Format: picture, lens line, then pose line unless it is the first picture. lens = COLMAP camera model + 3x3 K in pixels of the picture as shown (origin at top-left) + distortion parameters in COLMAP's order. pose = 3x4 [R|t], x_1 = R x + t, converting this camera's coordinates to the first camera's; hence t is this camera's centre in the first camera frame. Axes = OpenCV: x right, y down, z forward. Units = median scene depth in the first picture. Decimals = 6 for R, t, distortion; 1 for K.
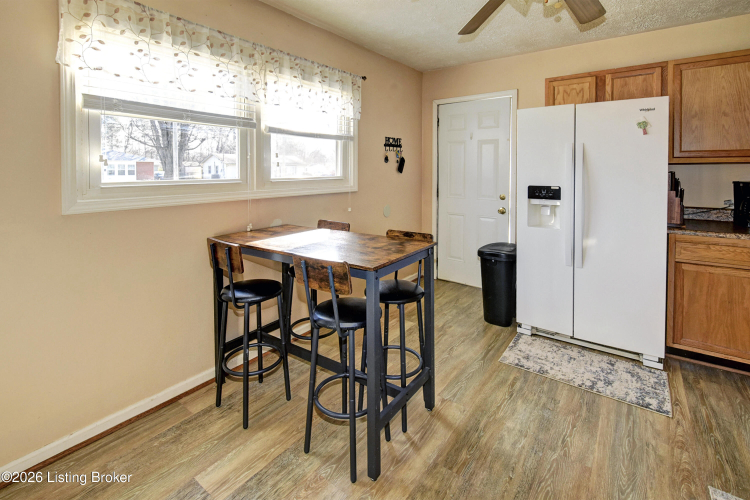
lens RADIAL K [[352.4, 0, 359.6], [0, 352.4, 178.0], [0, 0, 1]] dist [-0.001666, -0.002282]
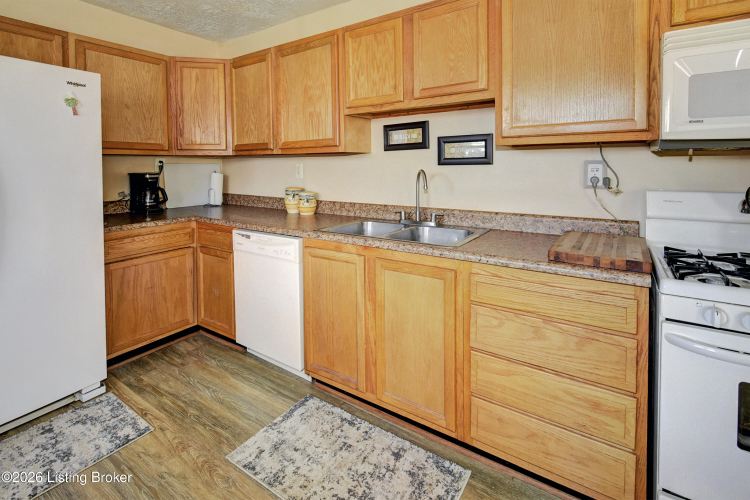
lens RADIAL K [[352.4, 0, 384.1], [0, 352.4, 176.1], [0, 0, 1]] dist [-0.001666, -0.002282]
pose [[-0.110042, -0.022745, 0.993667, -0.055457], [0.029842, 0.999212, 0.026177, 0.013875], [-0.993479, 0.032534, -0.109276, 0.390655]]
